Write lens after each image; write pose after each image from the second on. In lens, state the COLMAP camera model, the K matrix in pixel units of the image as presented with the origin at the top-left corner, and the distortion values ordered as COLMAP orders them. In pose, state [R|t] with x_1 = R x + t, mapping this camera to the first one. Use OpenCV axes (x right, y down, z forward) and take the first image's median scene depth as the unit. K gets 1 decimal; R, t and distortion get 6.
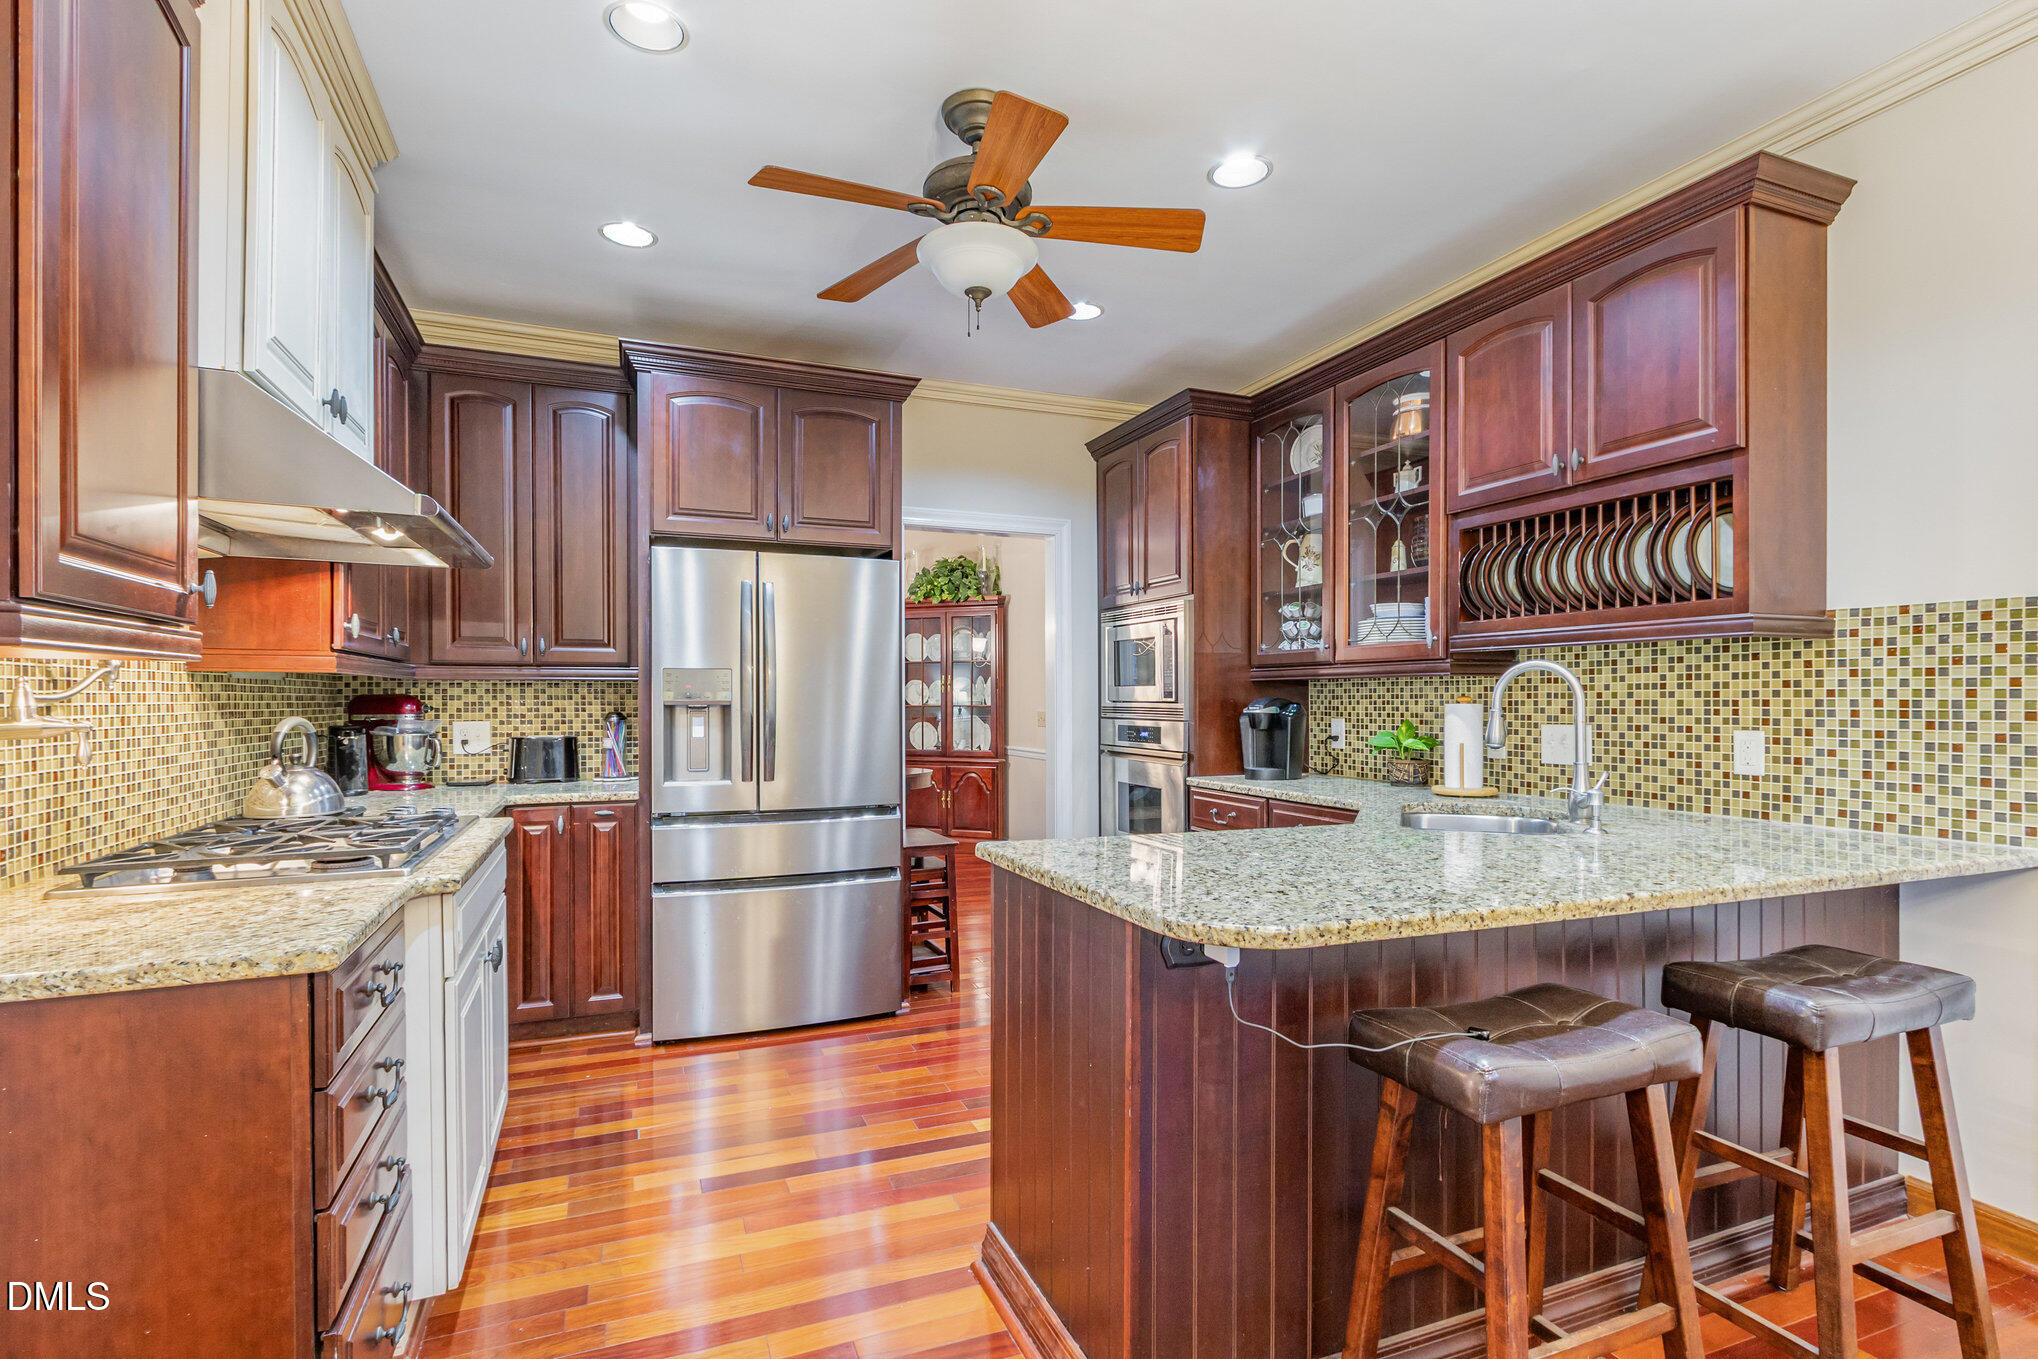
lens RADIAL K [[958.2, 0, 998.9], [0, 958.2, 688.5], [0, 0, 1]] dist [0.003298, -0.000943]
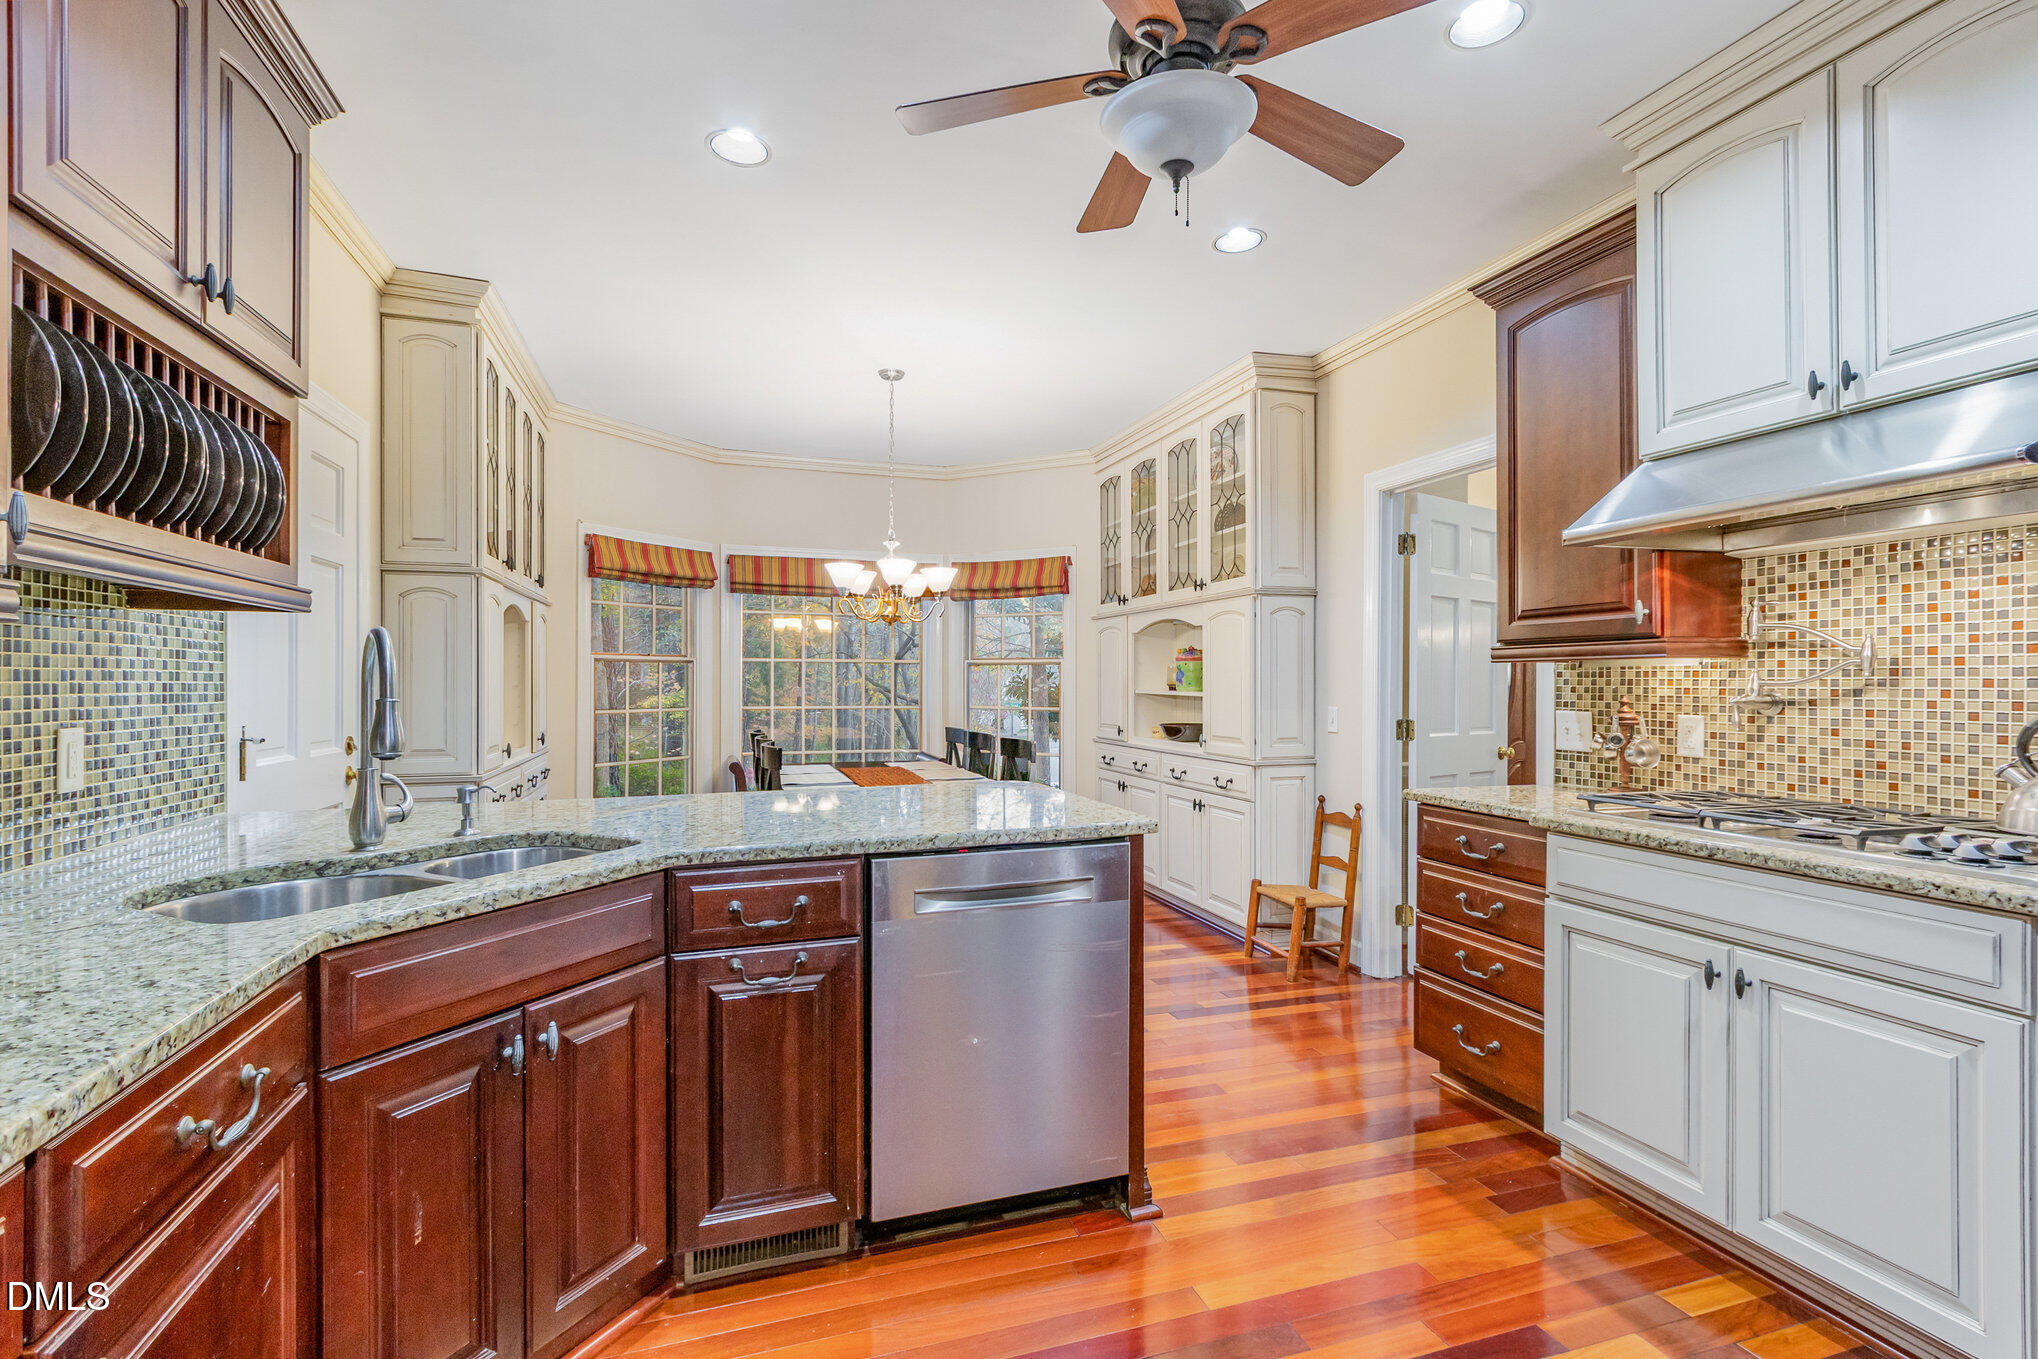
lens RADIAL K [[958.2, 0, 988.2], [0, 958.2, 686.3], [0, 0, 1]] dist [0.003298, -0.000943]
pose [[-0.995705, -0.001469, 0.092570, 0.039895], [-0.001942, 0.999986, -0.005011, 0.012069], [-0.092561, -0.005169, -0.995694, 1.255010]]
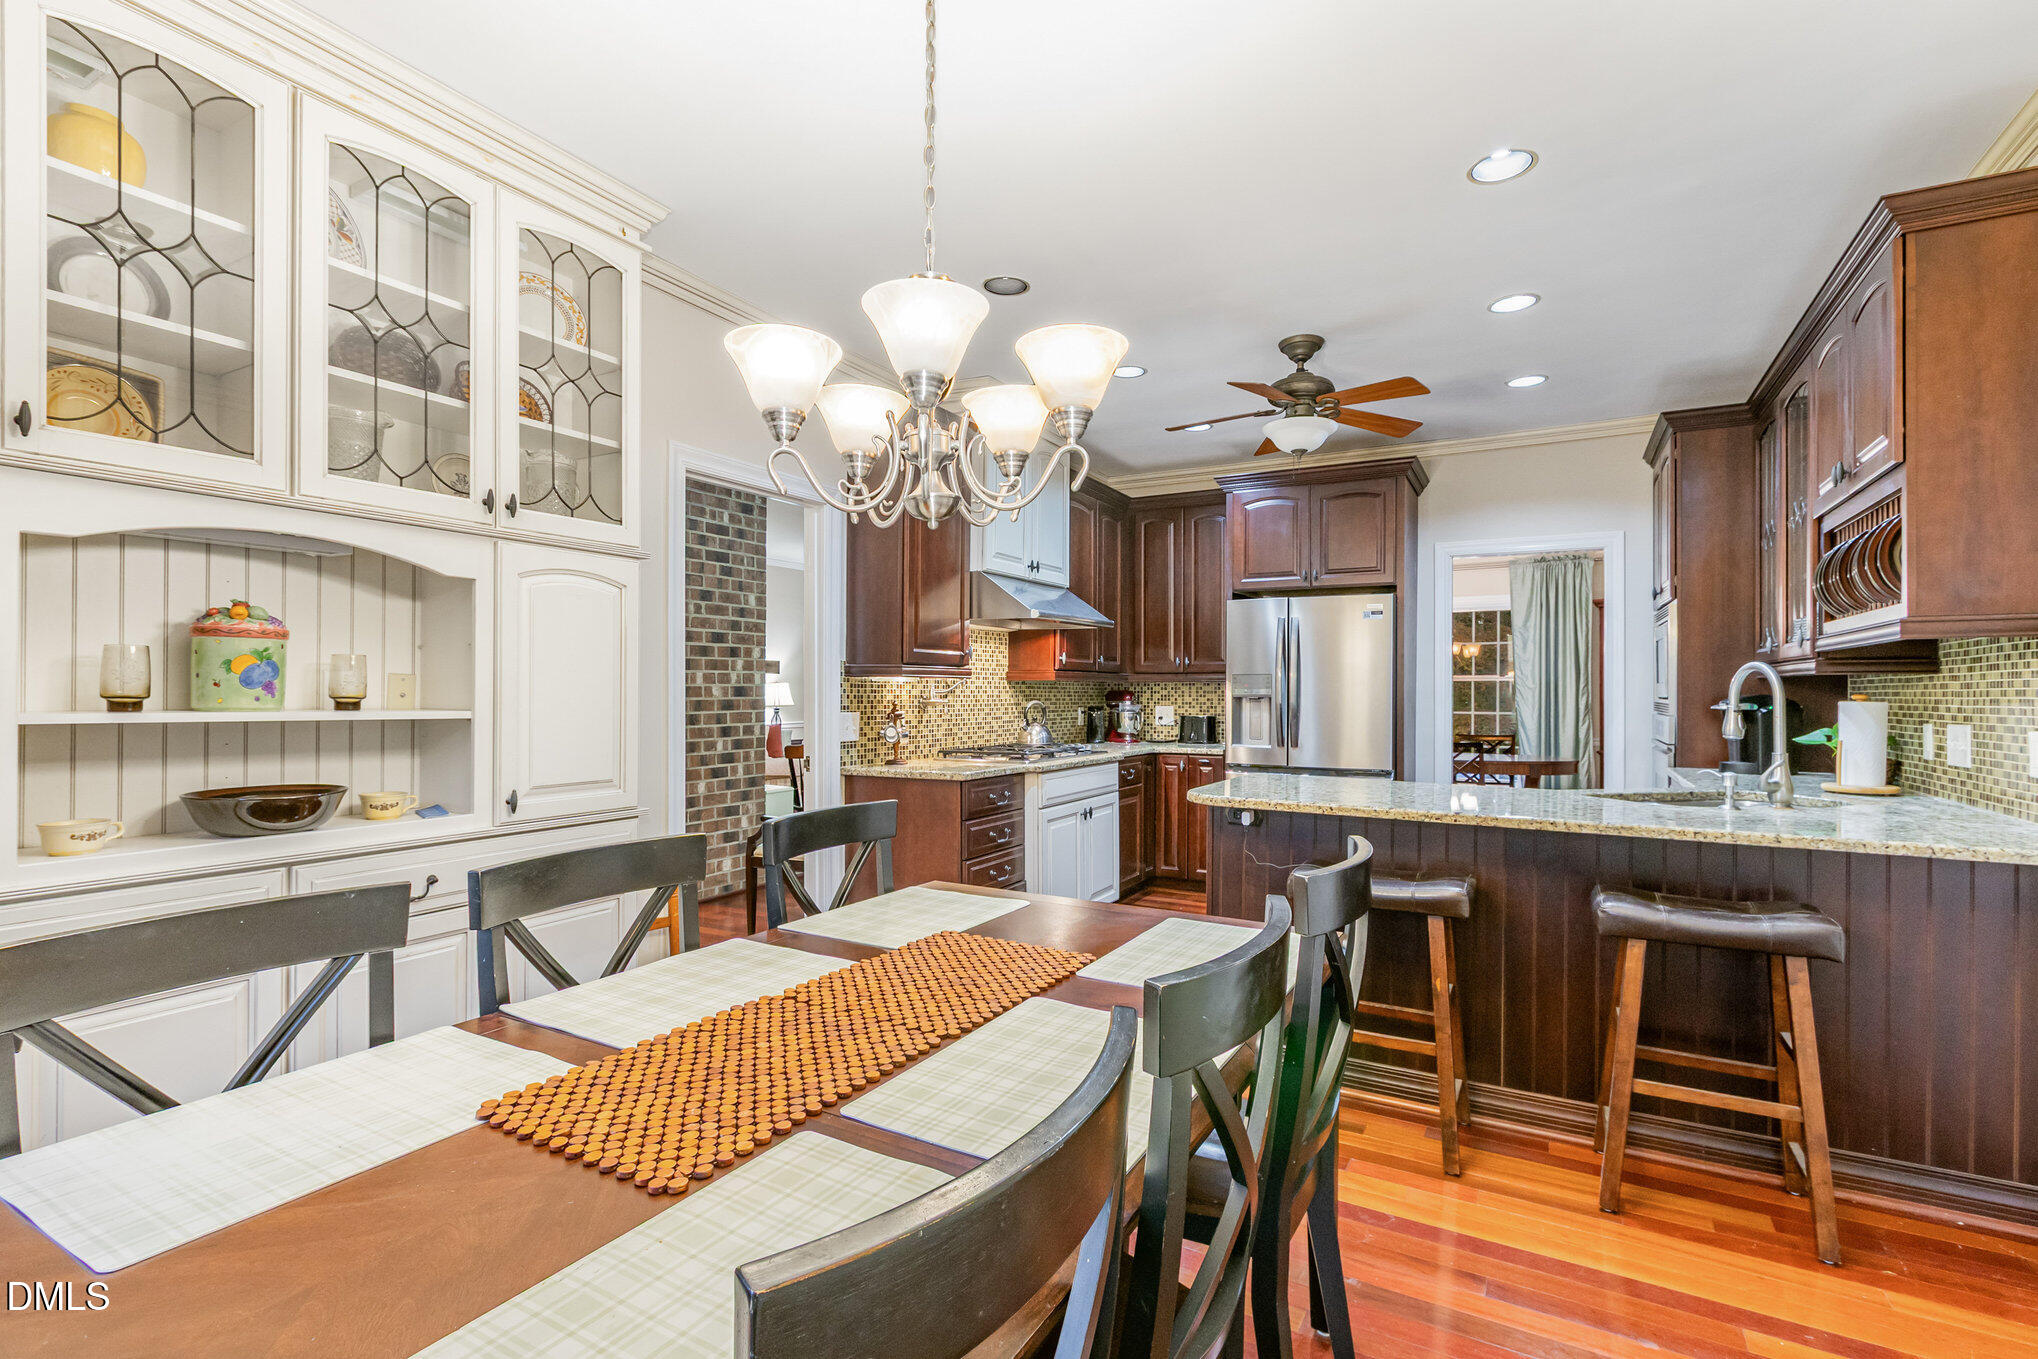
lens RADIAL K [[958.2, 0, 1008.0], [0, 958.2, 687.2], [0, 0, 1]] dist [0.003298, -0.000943]
pose [[0.622761, -0.001441, -0.782411, 0.666026], [0.004214, 0.999990, 0.001513, -0.003541], [0.782401, -0.004239, 0.622760, -0.303020]]
